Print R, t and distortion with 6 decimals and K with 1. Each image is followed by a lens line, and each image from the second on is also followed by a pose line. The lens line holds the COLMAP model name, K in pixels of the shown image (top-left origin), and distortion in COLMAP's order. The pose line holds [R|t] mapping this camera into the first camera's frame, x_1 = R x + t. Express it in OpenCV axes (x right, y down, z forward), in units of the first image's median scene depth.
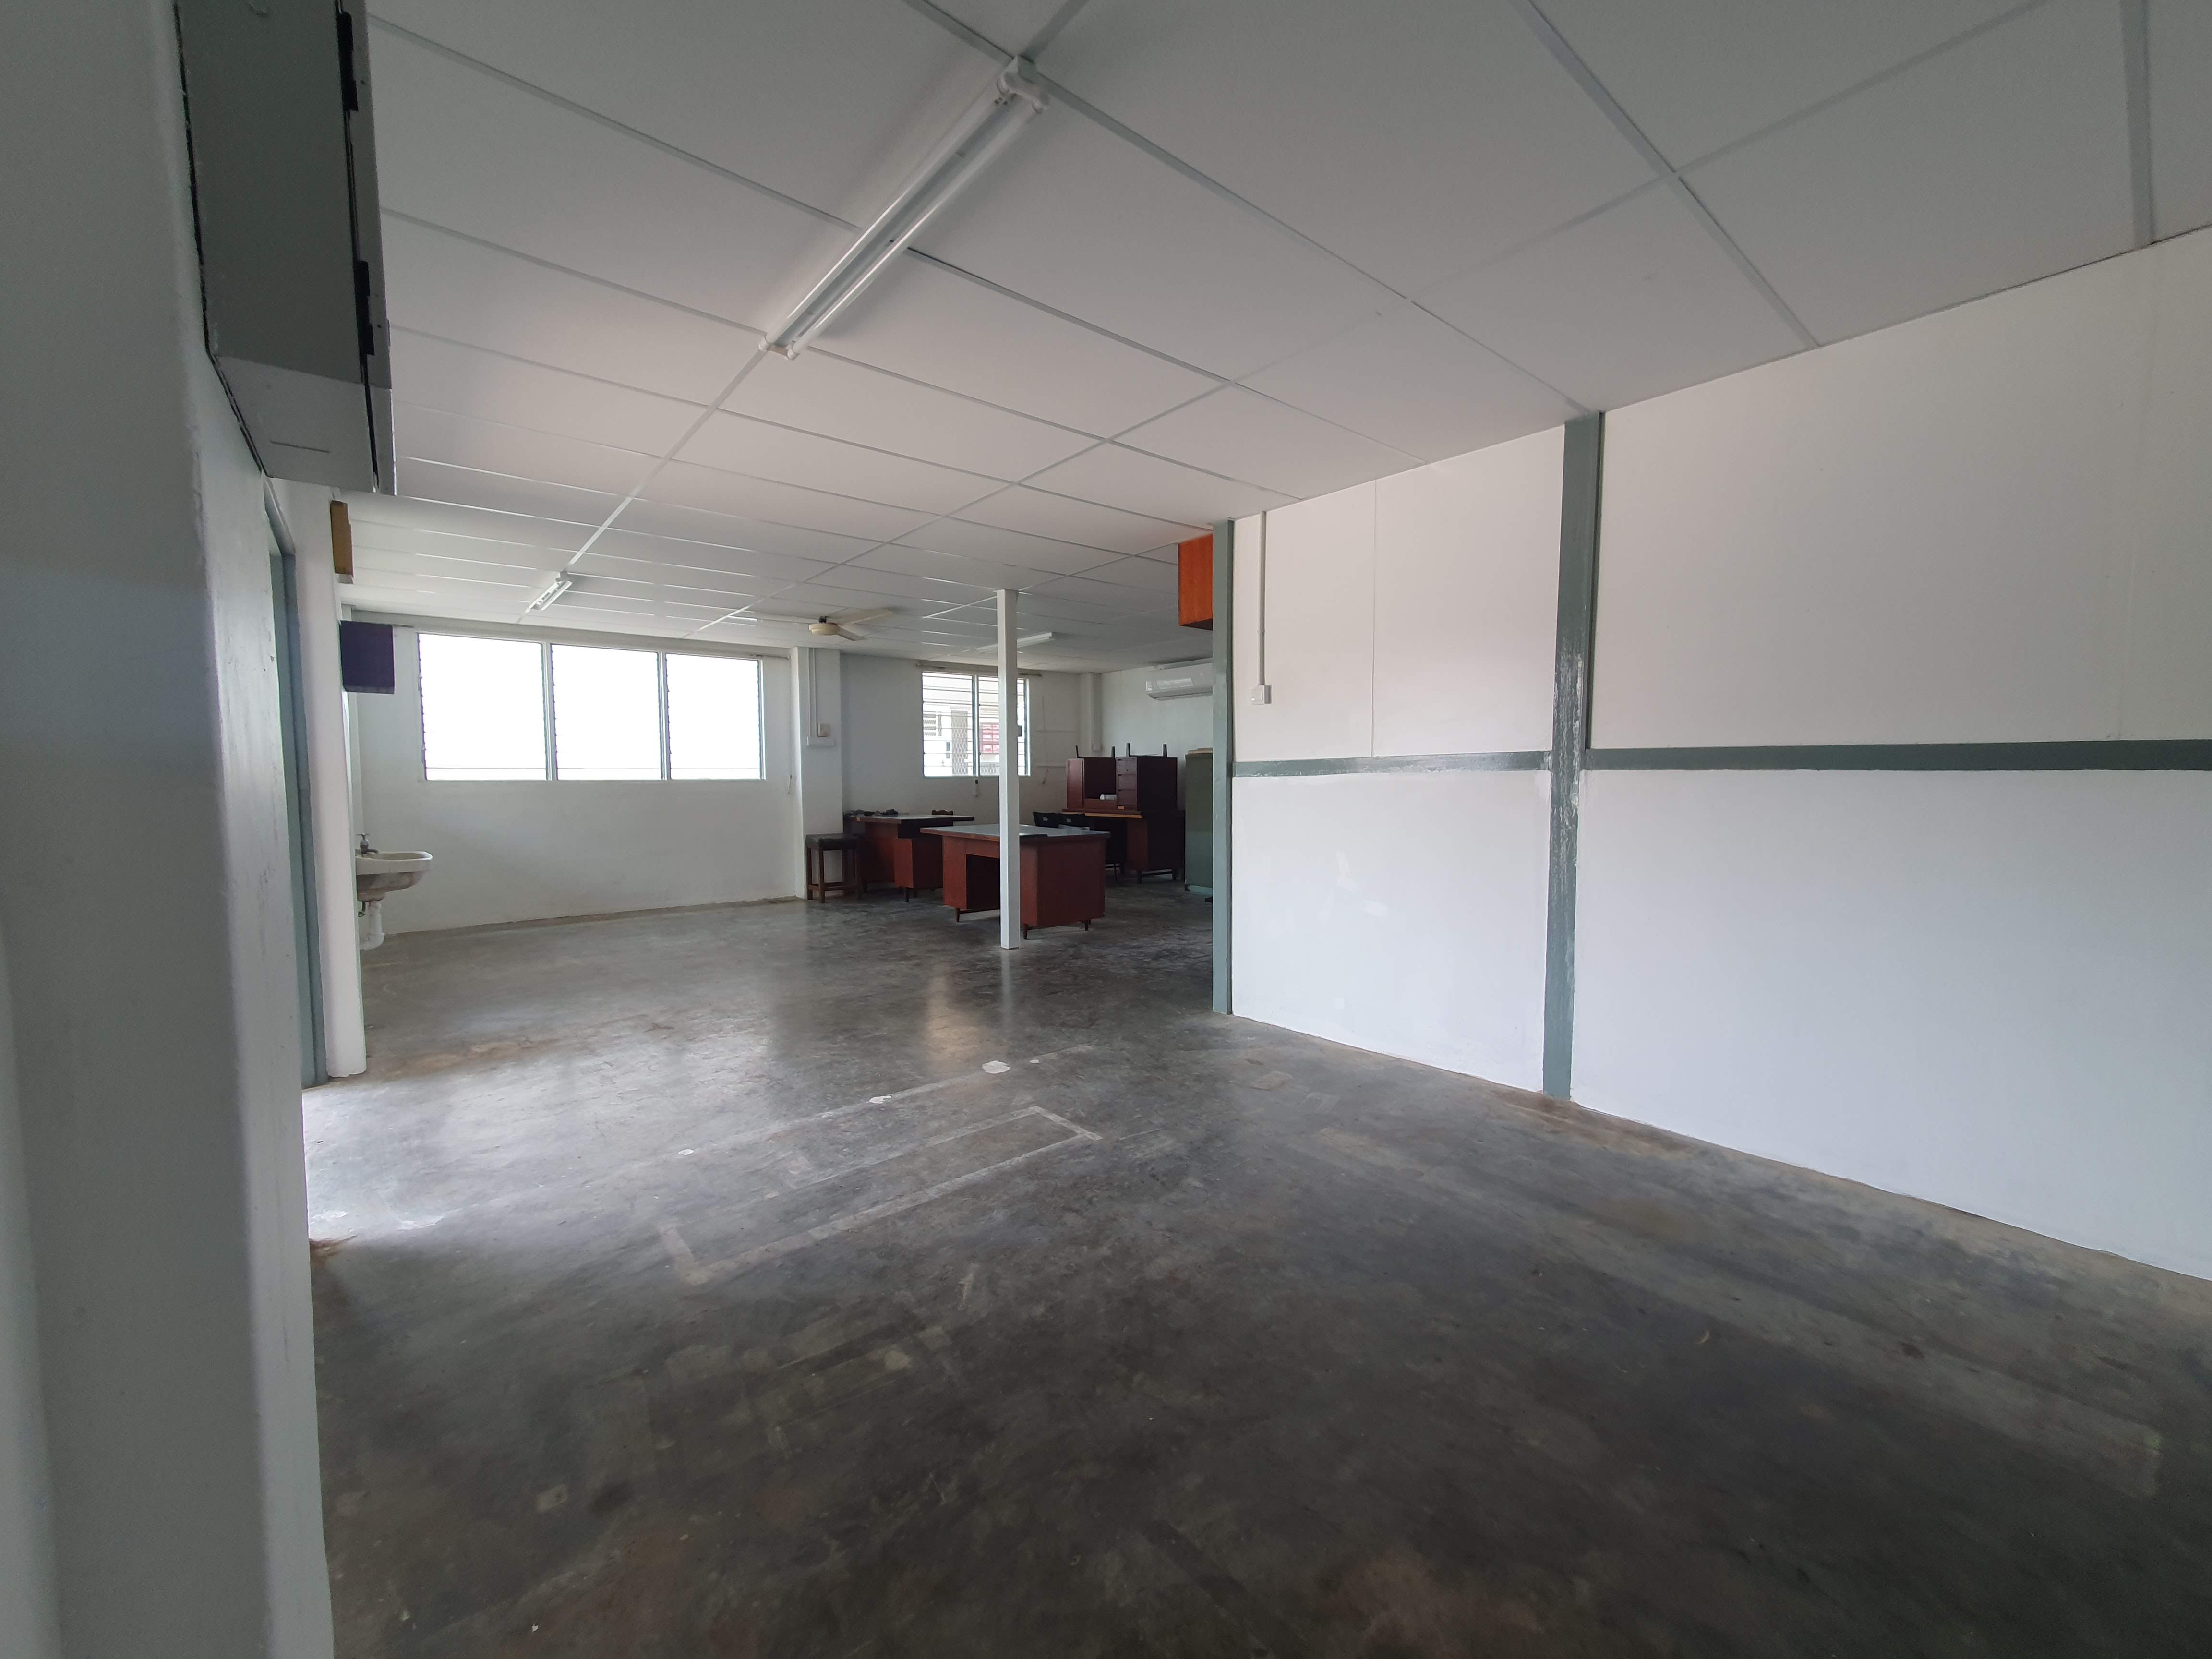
lens RADIAL K [[879.0, 0, 1099.8], [0, 879.0, 834.4], [0, 0, 1]] dist [0.001338, 0.000510]
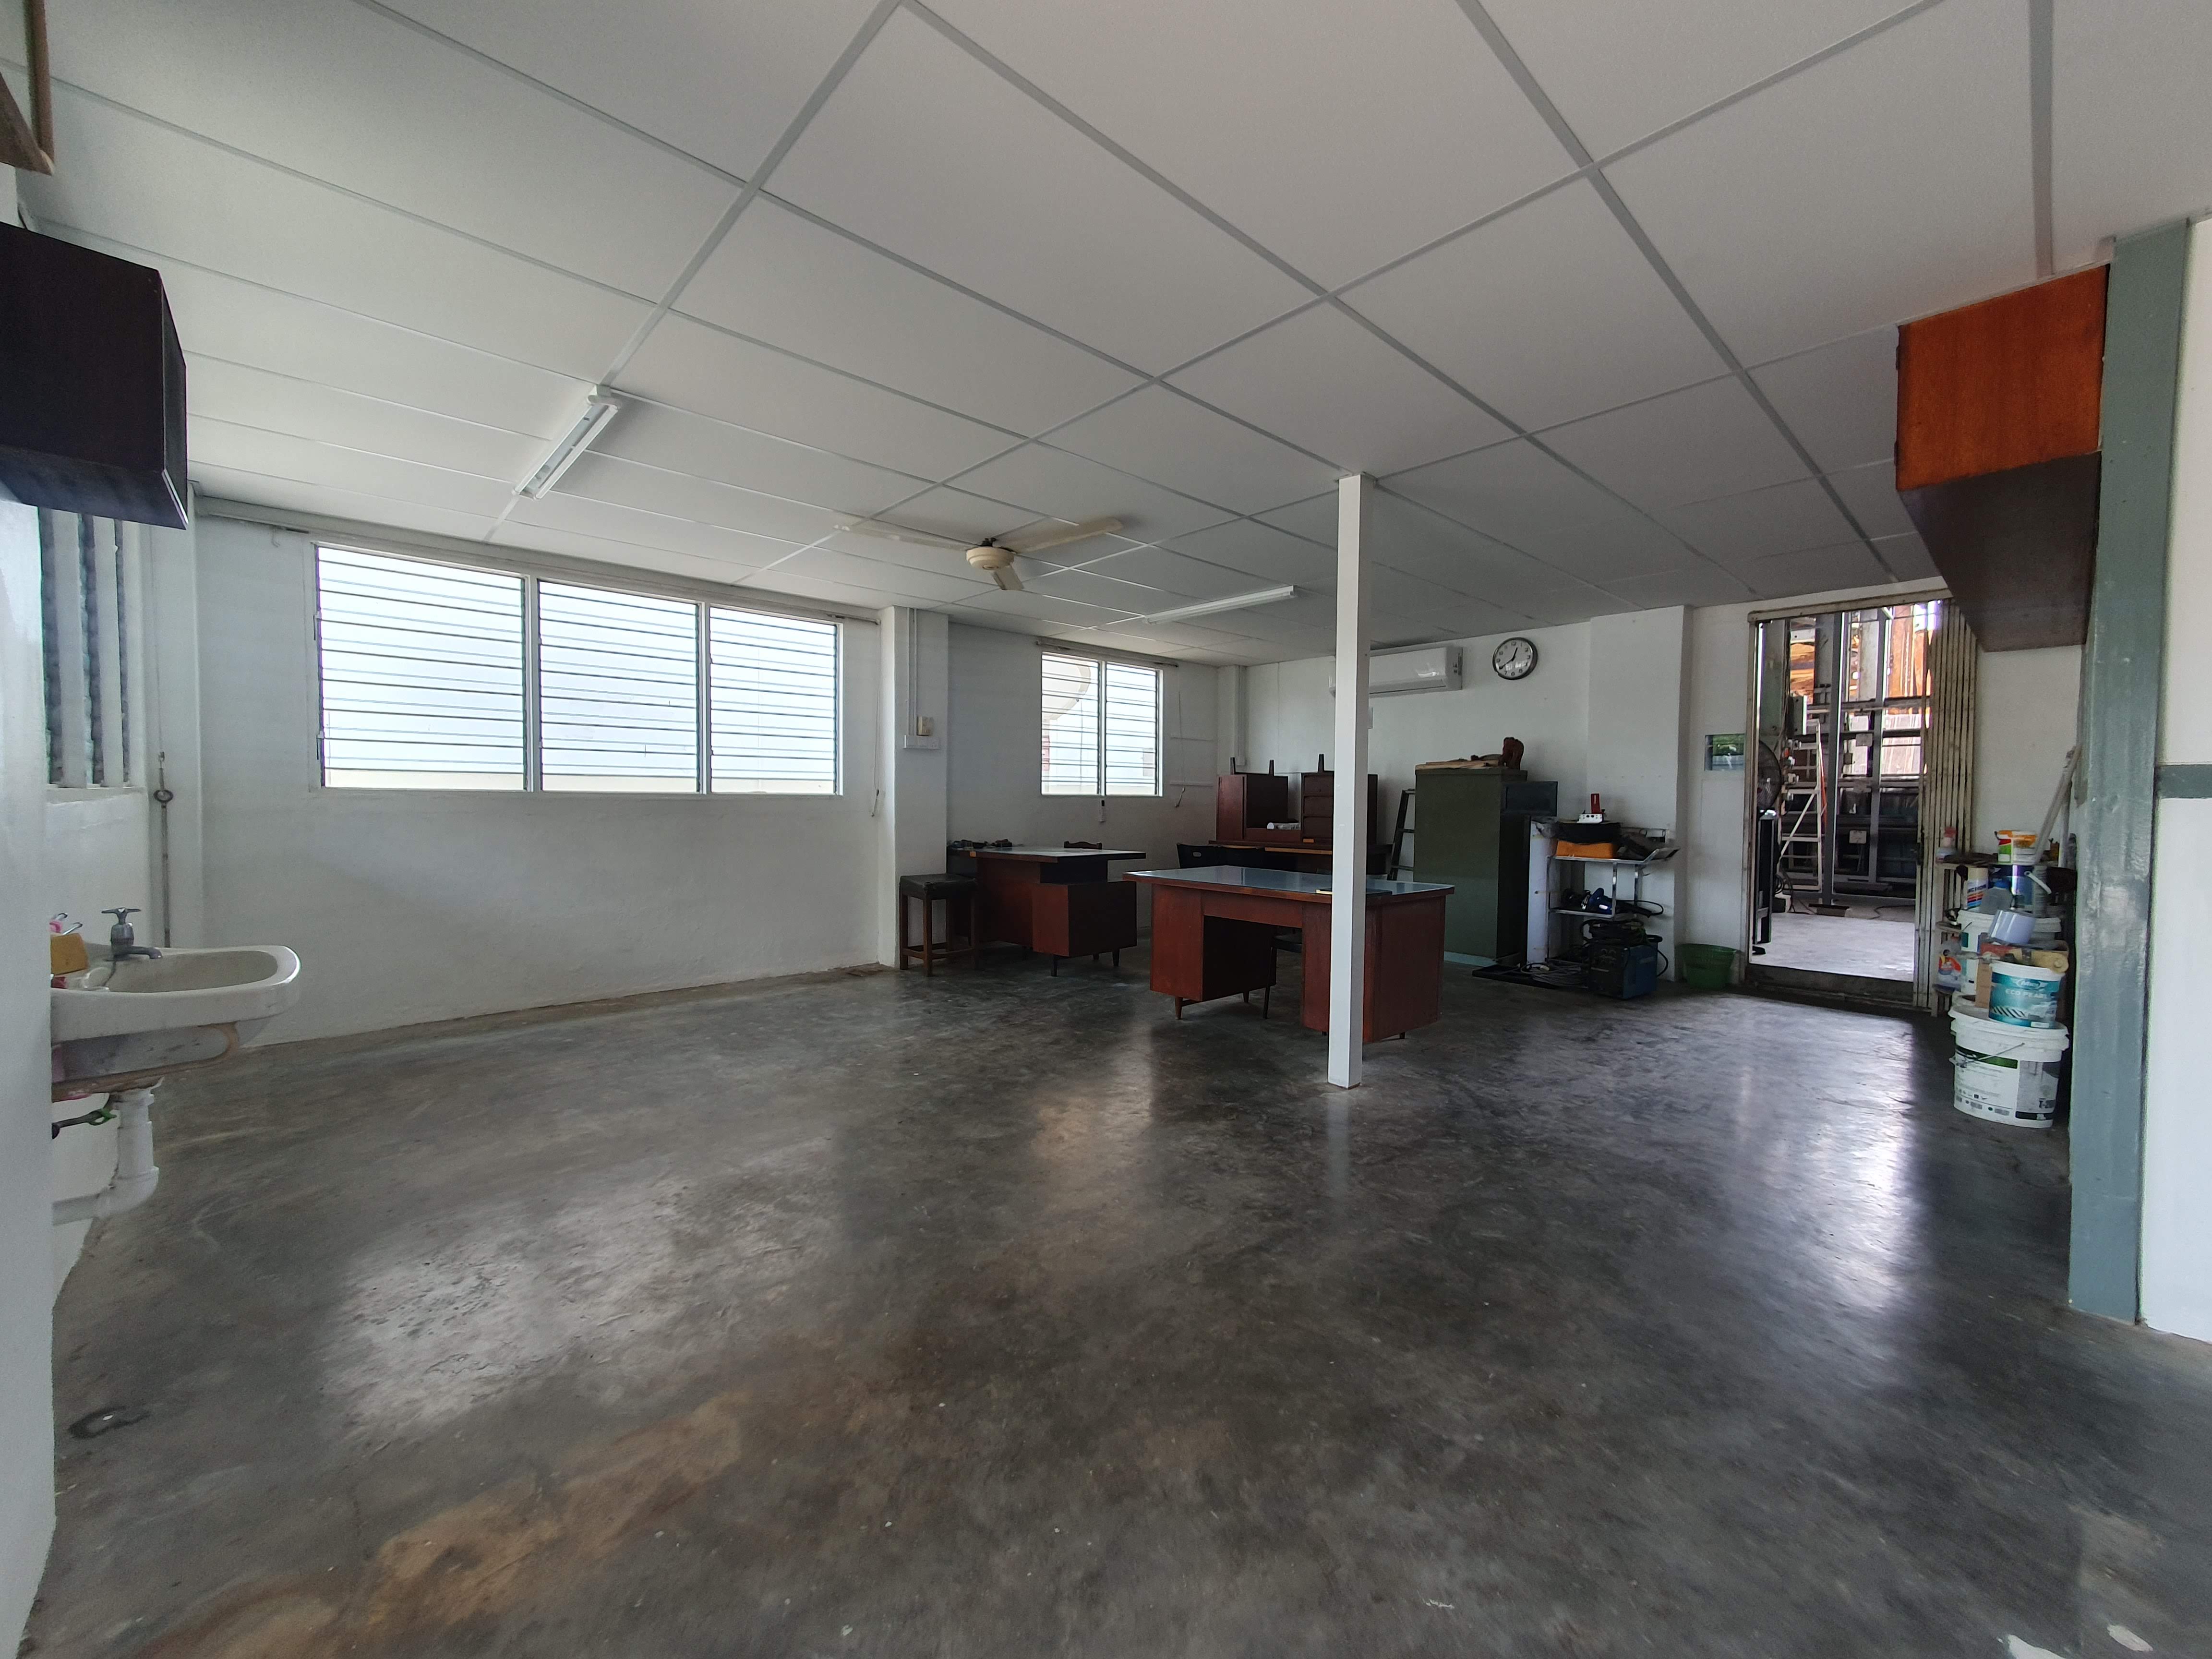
lens RADIAL K [[879.0, 0, 1105.1], [0, 879.0, 828.9], [0, 0, 1]] dist [0.001338, 0.000510]
pose [[0.998332, 0.011526, 0.056576, -0.211680], [-0.009662, 0.999405, -0.033115, -0.015014], [-0.056924, 0.032513, 0.997849, 0.295518]]
